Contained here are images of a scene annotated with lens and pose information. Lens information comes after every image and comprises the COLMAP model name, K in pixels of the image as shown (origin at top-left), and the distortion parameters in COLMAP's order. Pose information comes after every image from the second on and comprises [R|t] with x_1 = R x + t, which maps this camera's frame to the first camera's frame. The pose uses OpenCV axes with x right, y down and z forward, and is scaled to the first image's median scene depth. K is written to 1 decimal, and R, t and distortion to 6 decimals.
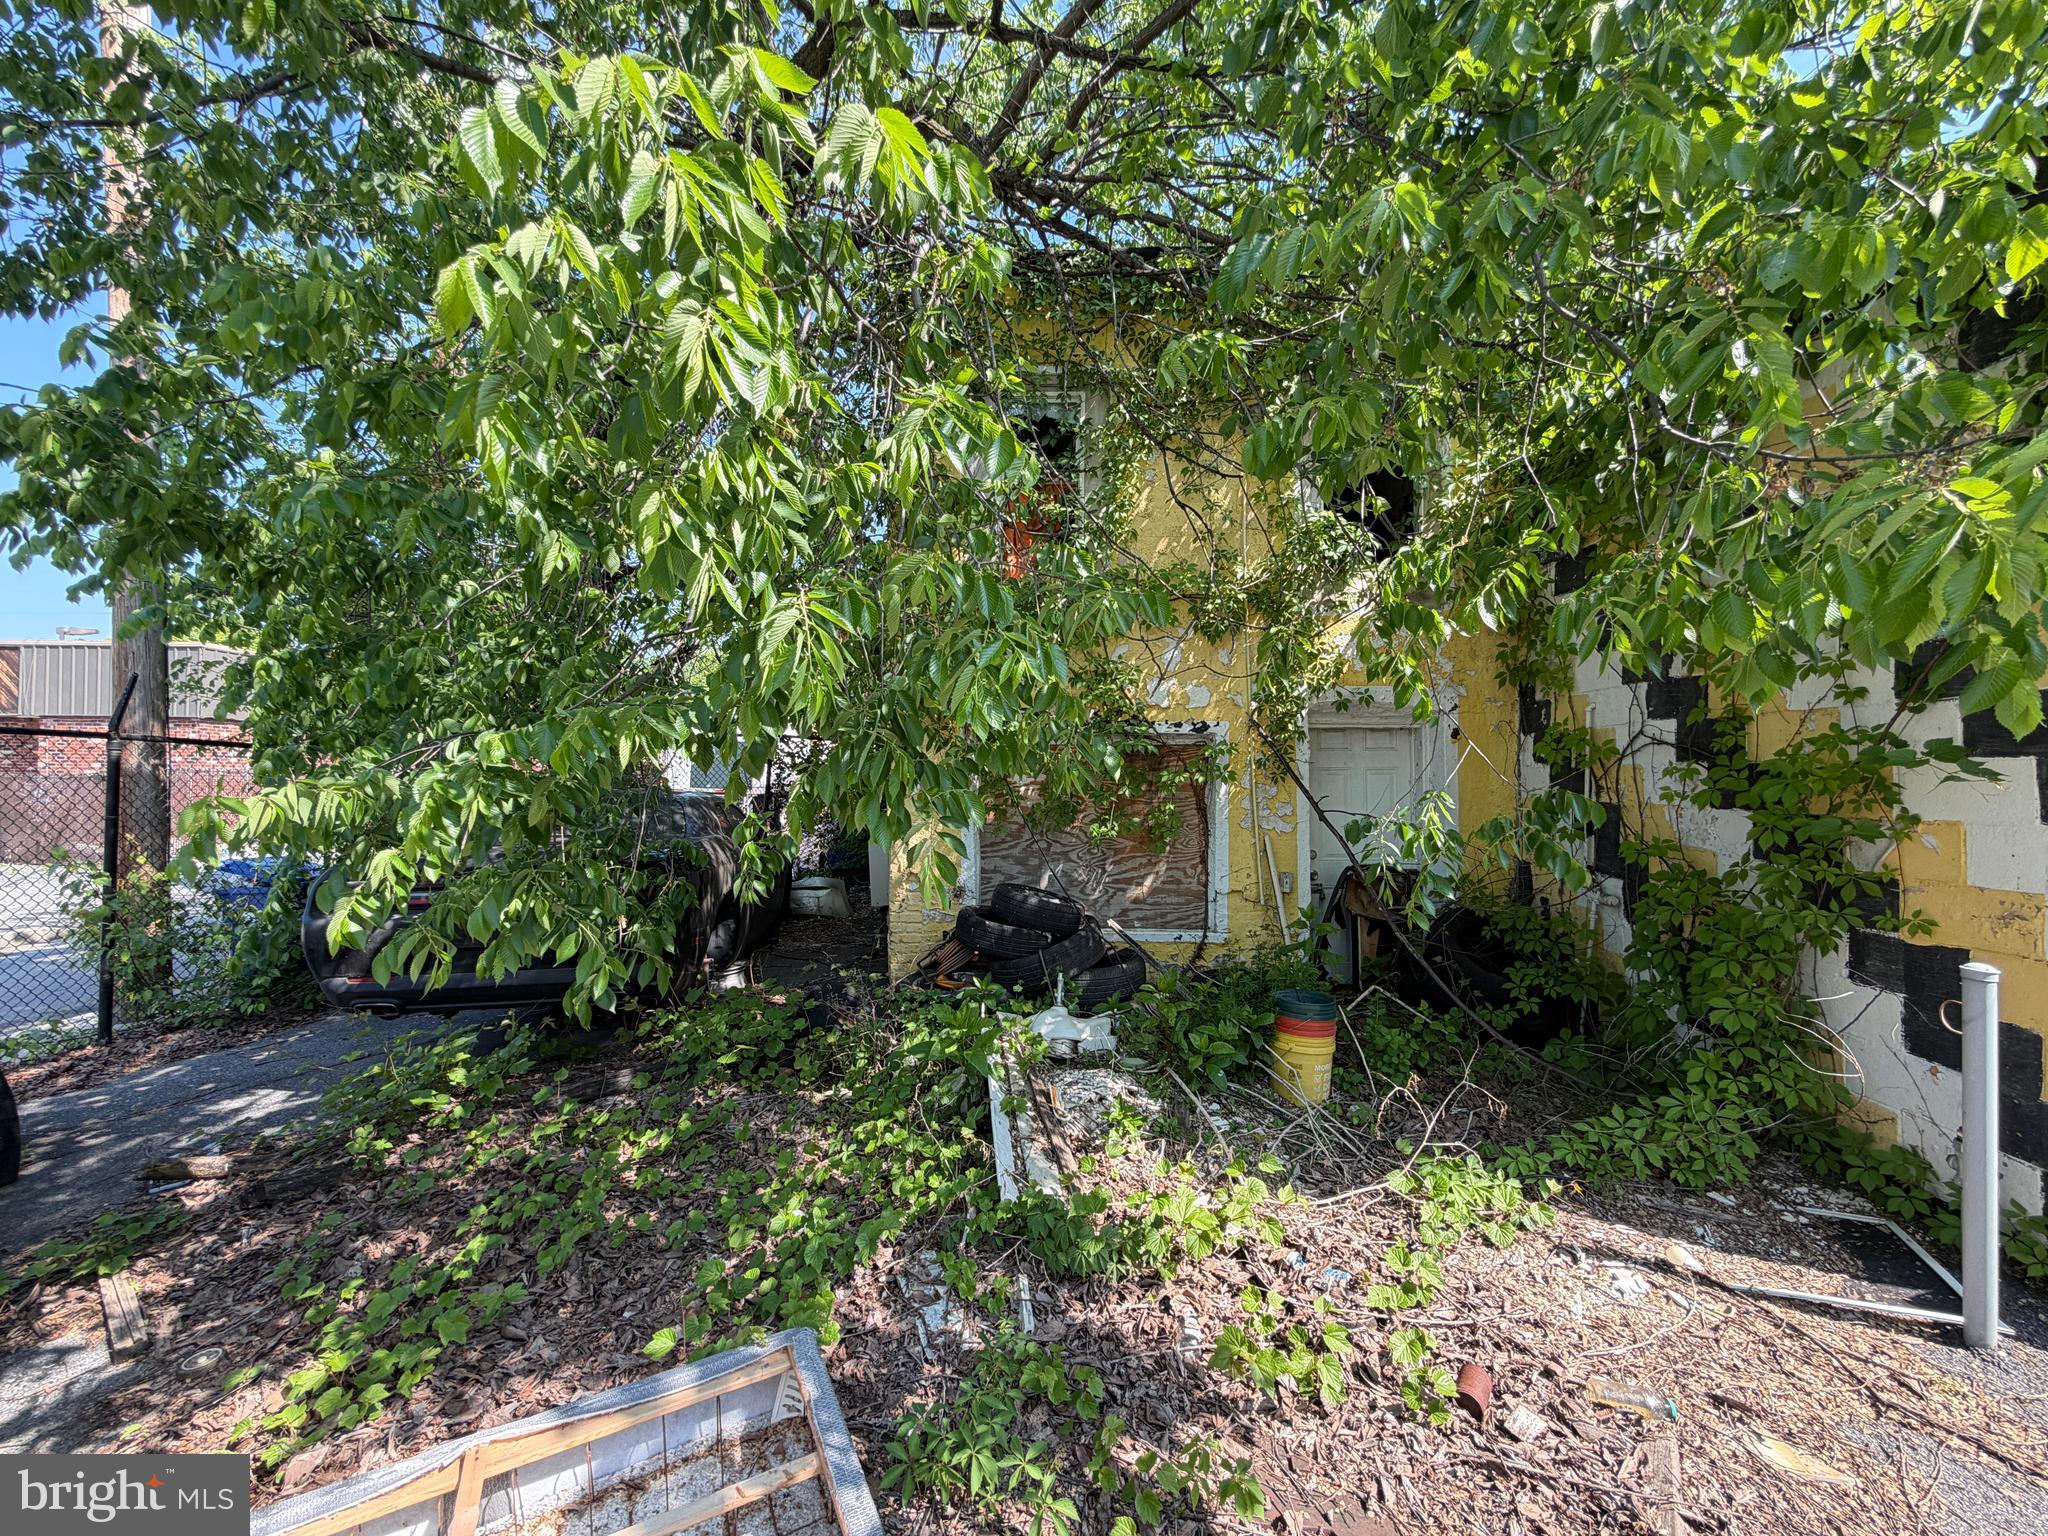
lens RADIAL K [[816.2, 0, 1016.9], [0, 816.2, 775.8], [0, 0, 1]] dist [0.000521, -0.000534]
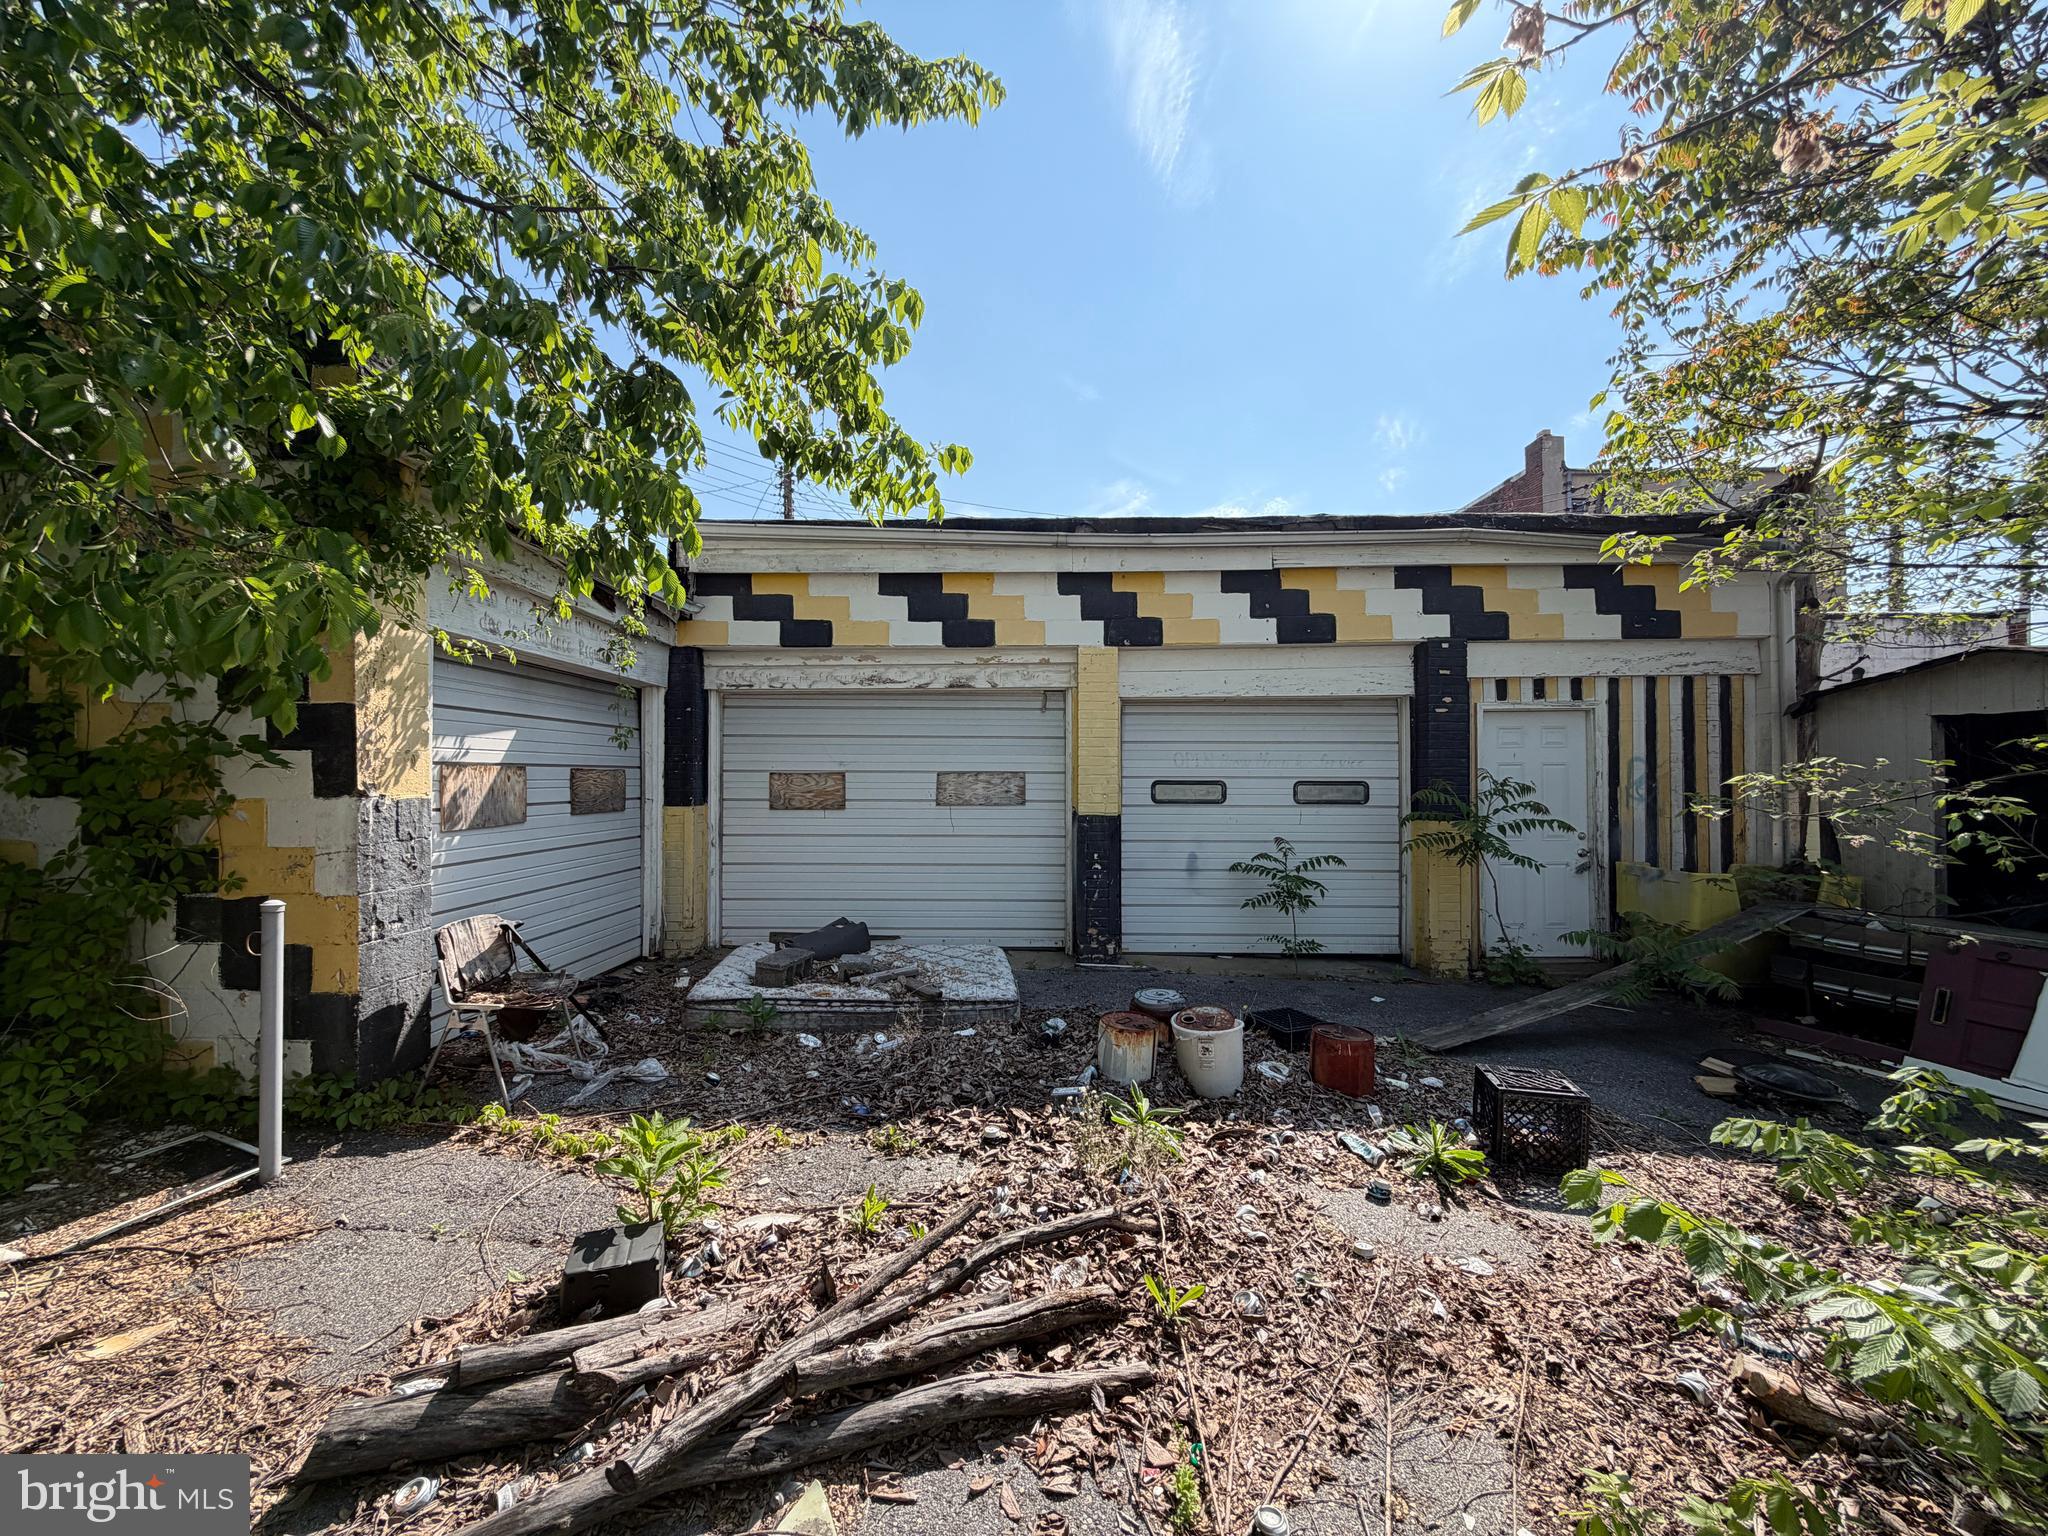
lens RADIAL K [[816.2, 0, 1016.9], [0, 816.2, 775.8], [0, 0, 1]] dist [0.000521, -0.000534]
pose [[-0.025528, 0.007735, 0.999644, -0.187532], [-0.008430, 0.999933, -0.007953, 0.019200], [-0.999639, -0.008630, -0.025461, -0.178033]]
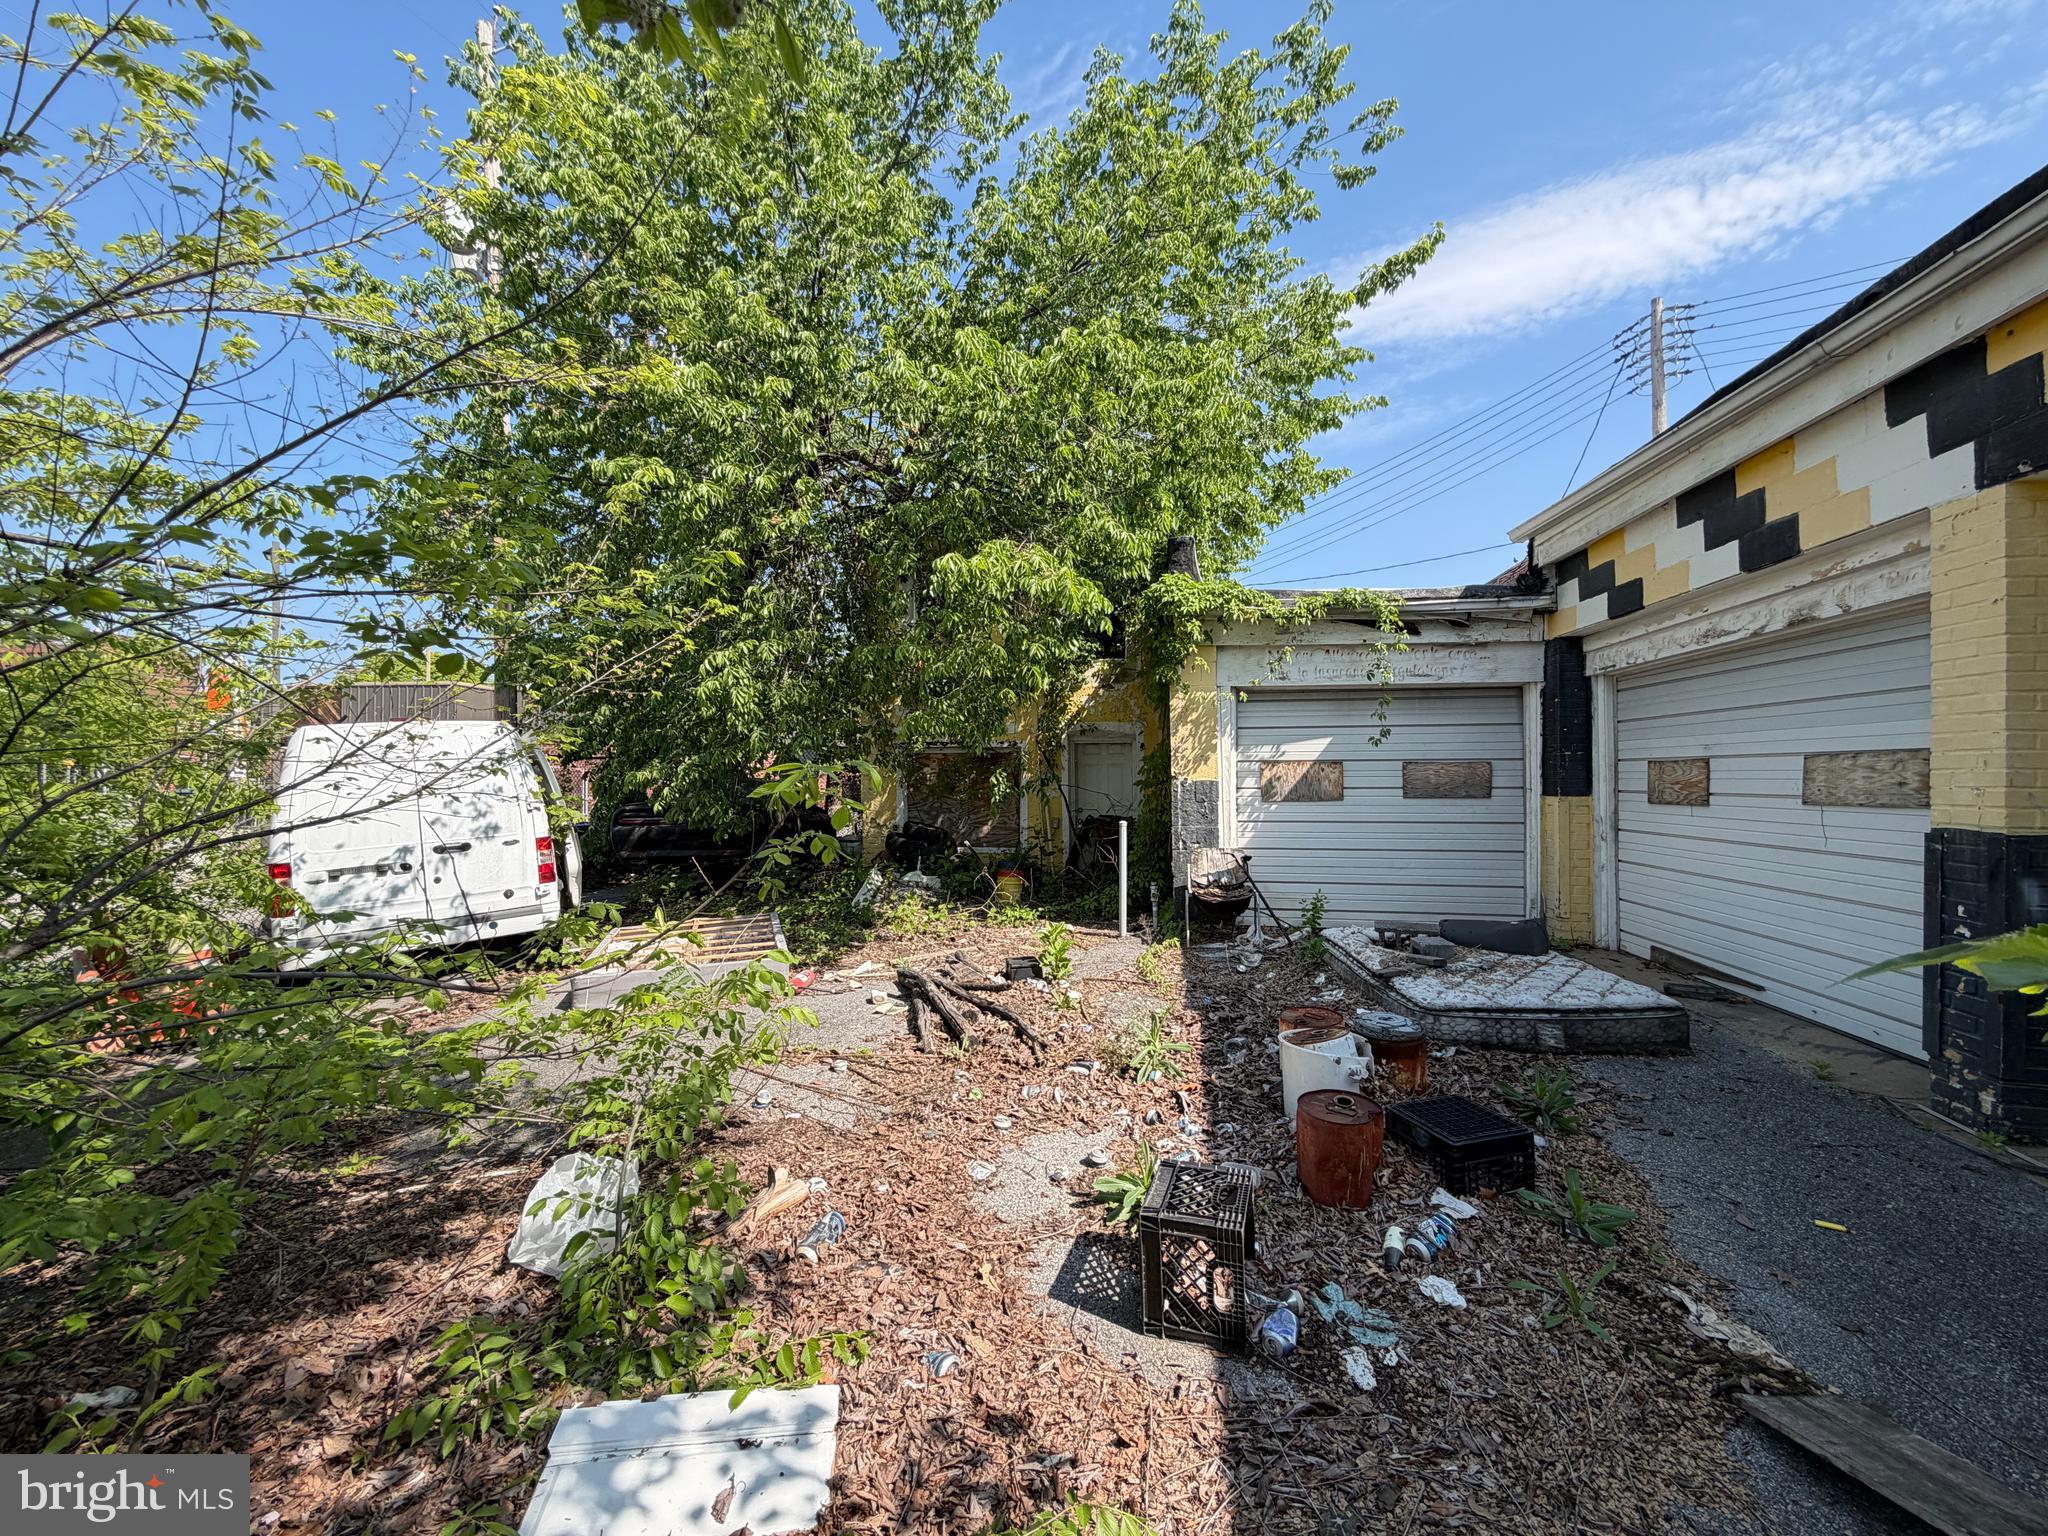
lens RADIAL K [[814.6, 0, 1018.1], [0, 814.6, 771.7], [0, 0, 1]] dist [0.001015, -0.000468]
pose [[0.990753, 0.002790, -0.135648, 1.170290], [-0.003057, 0.999994, -0.001760, 0.036362], [0.135642, 0.002158, 0.990756, -2.155652]]
